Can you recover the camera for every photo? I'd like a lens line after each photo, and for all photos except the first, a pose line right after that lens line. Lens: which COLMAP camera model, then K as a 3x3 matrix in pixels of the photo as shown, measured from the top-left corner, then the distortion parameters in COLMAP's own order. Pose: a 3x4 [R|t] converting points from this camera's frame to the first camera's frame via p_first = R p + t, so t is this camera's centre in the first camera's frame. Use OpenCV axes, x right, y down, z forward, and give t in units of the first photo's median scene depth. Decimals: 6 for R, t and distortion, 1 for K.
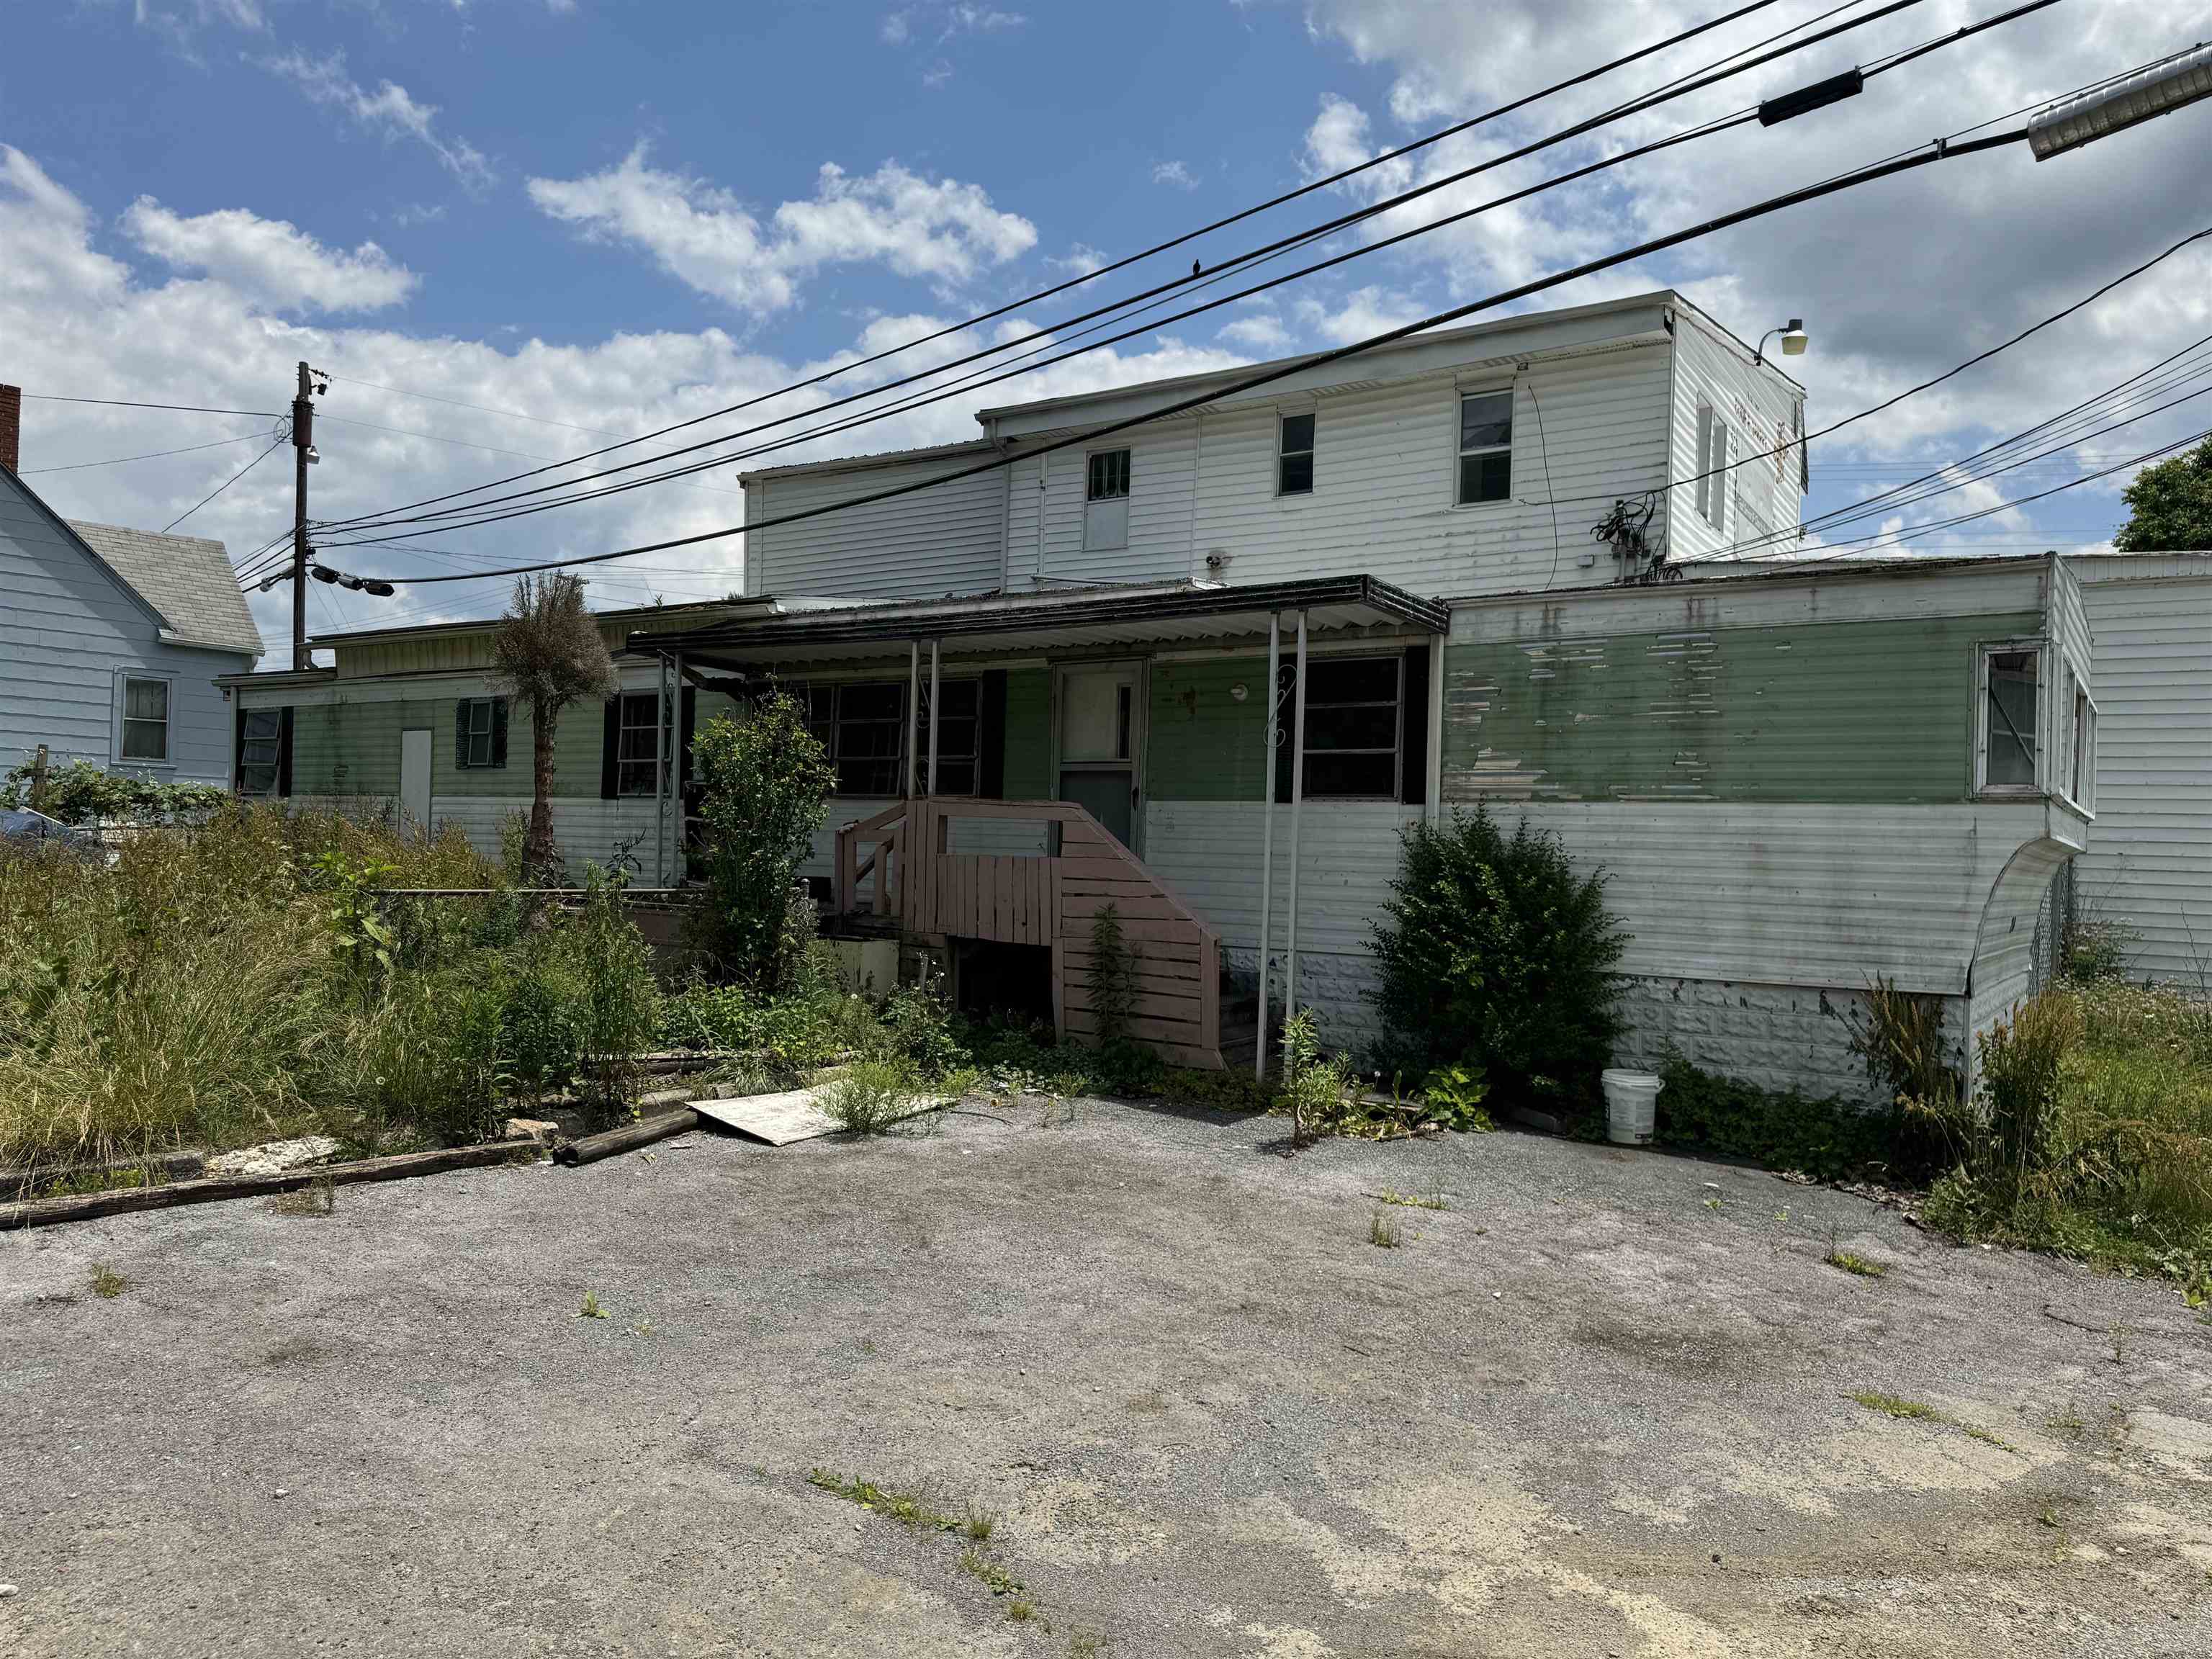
lens RADIAL K [[1575.8, 0, 1102.9], [0, 1575.8, 828.7], [0, 0, 1]] dist [-0.004818, -0.009134]
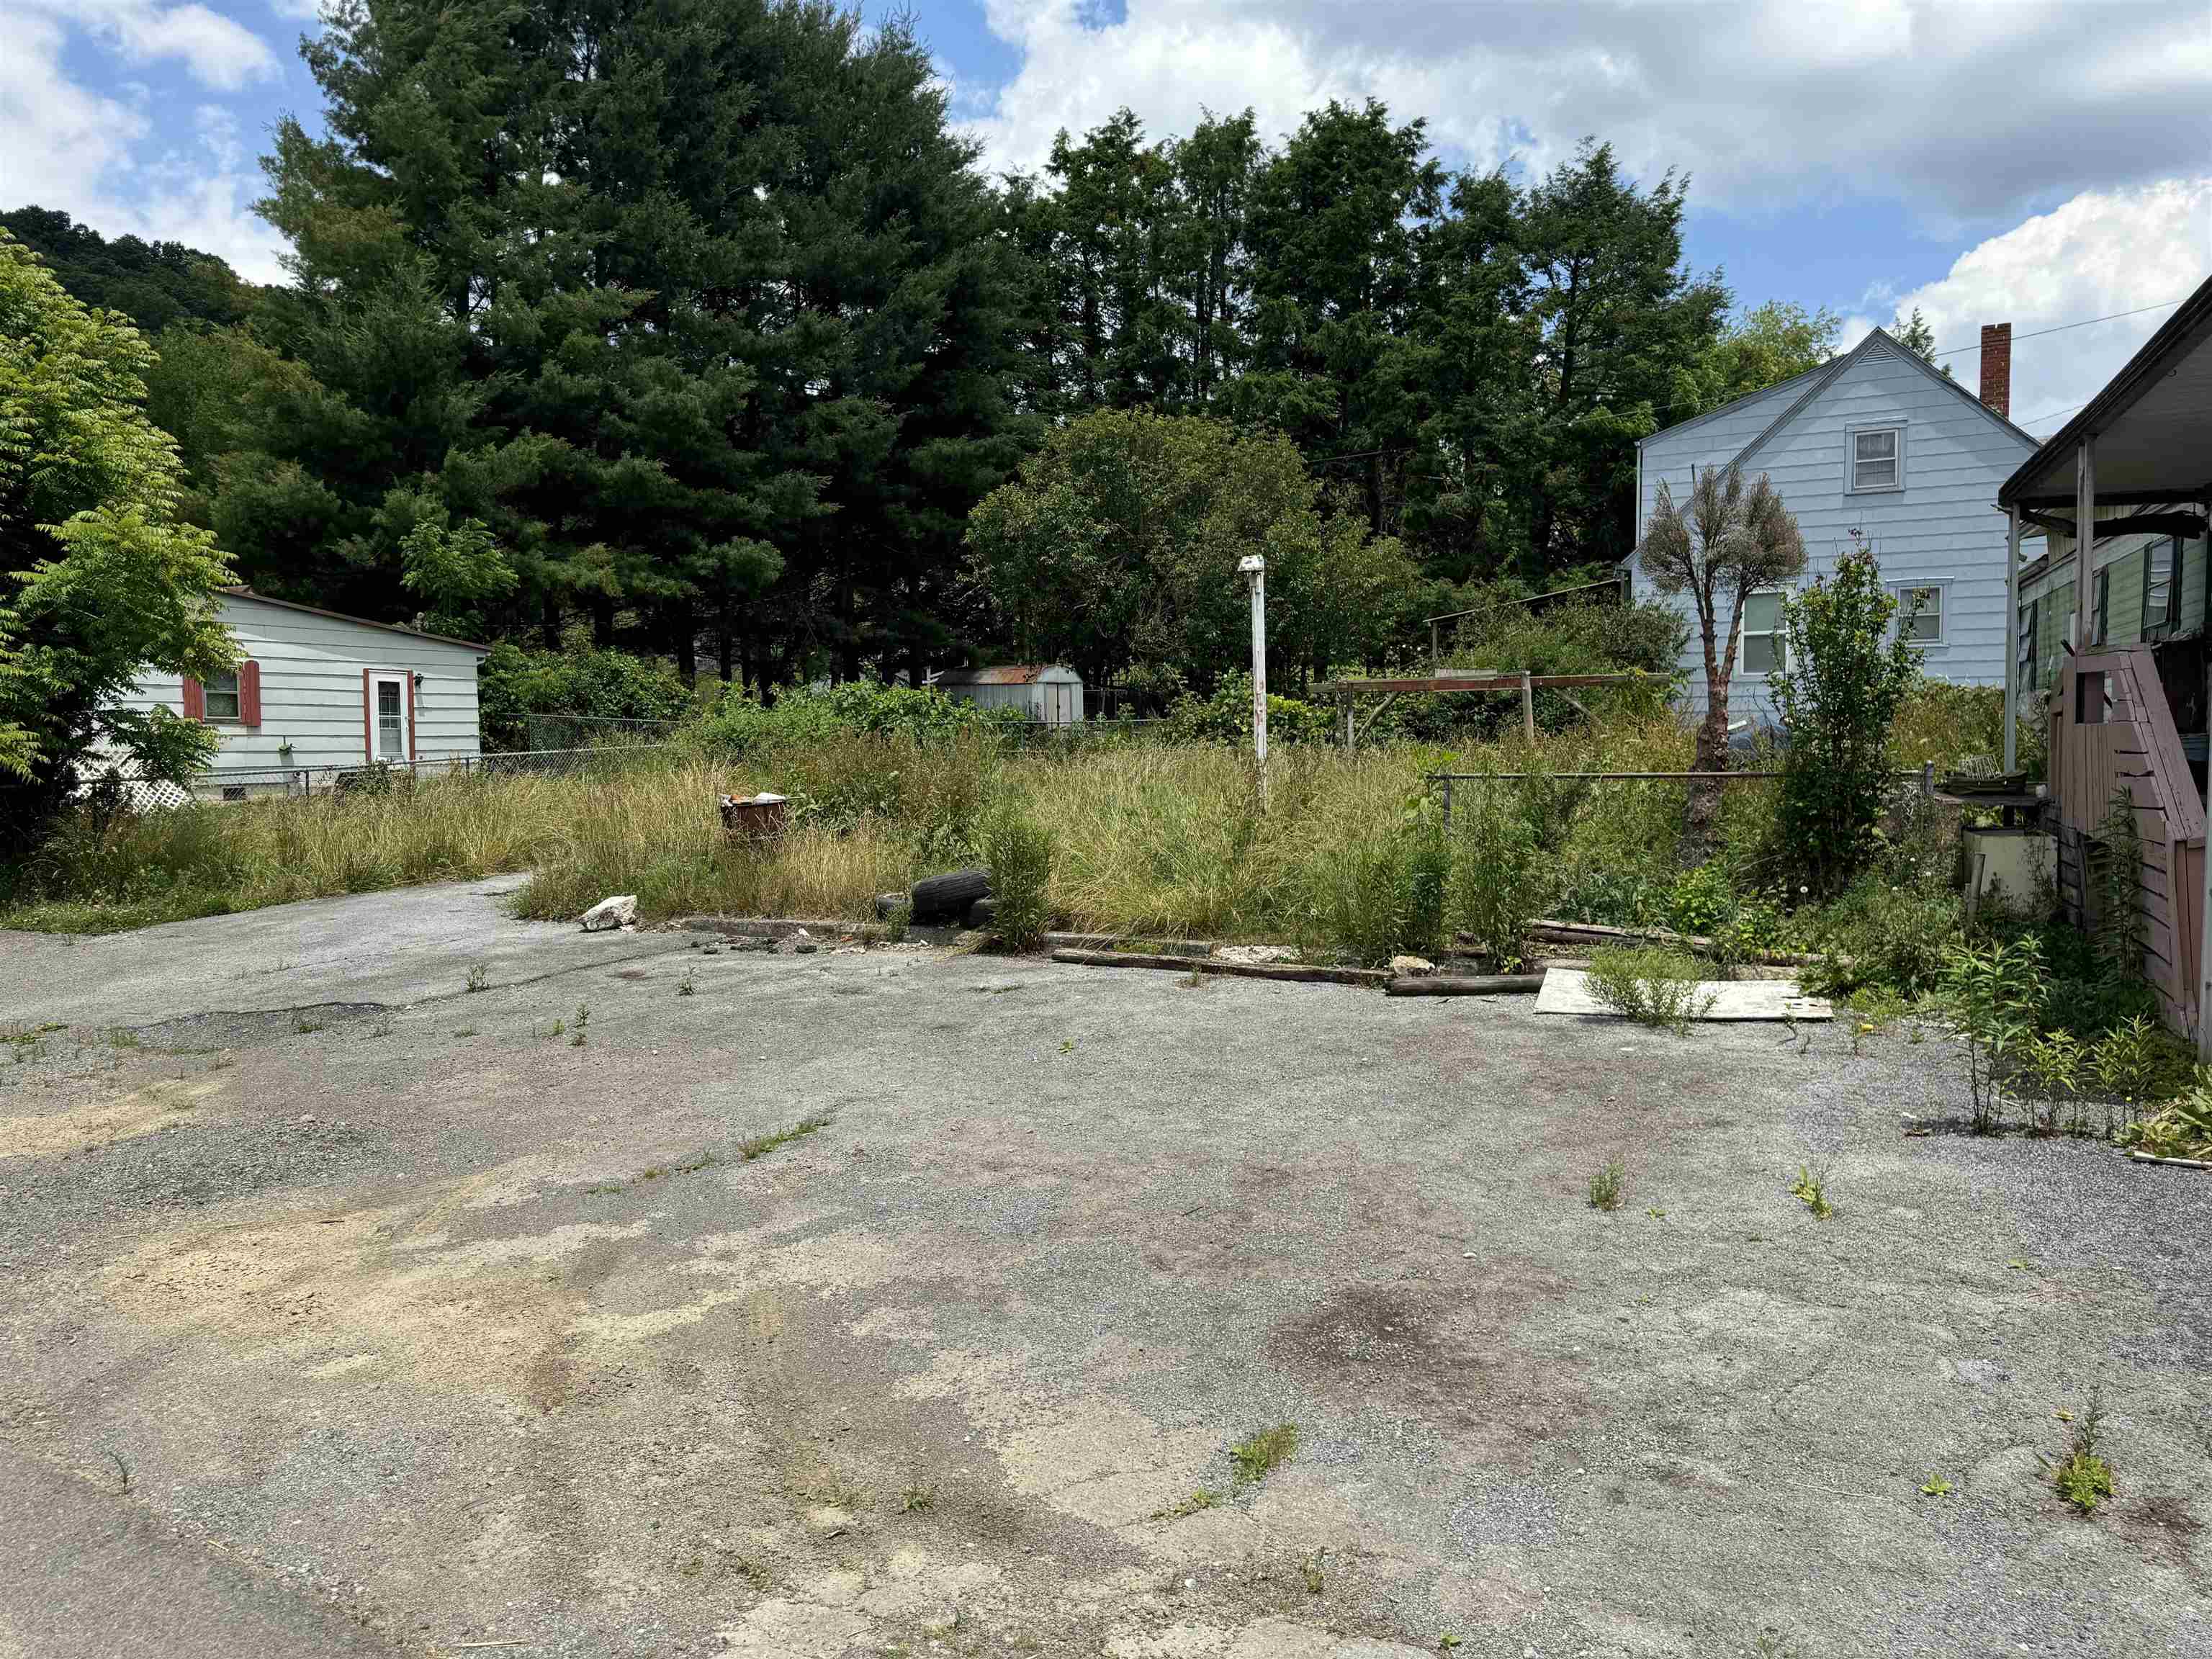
lens RADIAL K [[1575.8, 0, 1107.5], [0, 1575.8, 826.9], [0, 0, 1]] dist [-0.004818, -0.009134]
pose [[0.239063, 0.031091, -0.970506, 1.269596], [0.009448, 0.999365, 0.034343, 0.068092], [0.970958, -0.017380, 0.238617, 0.835249]]
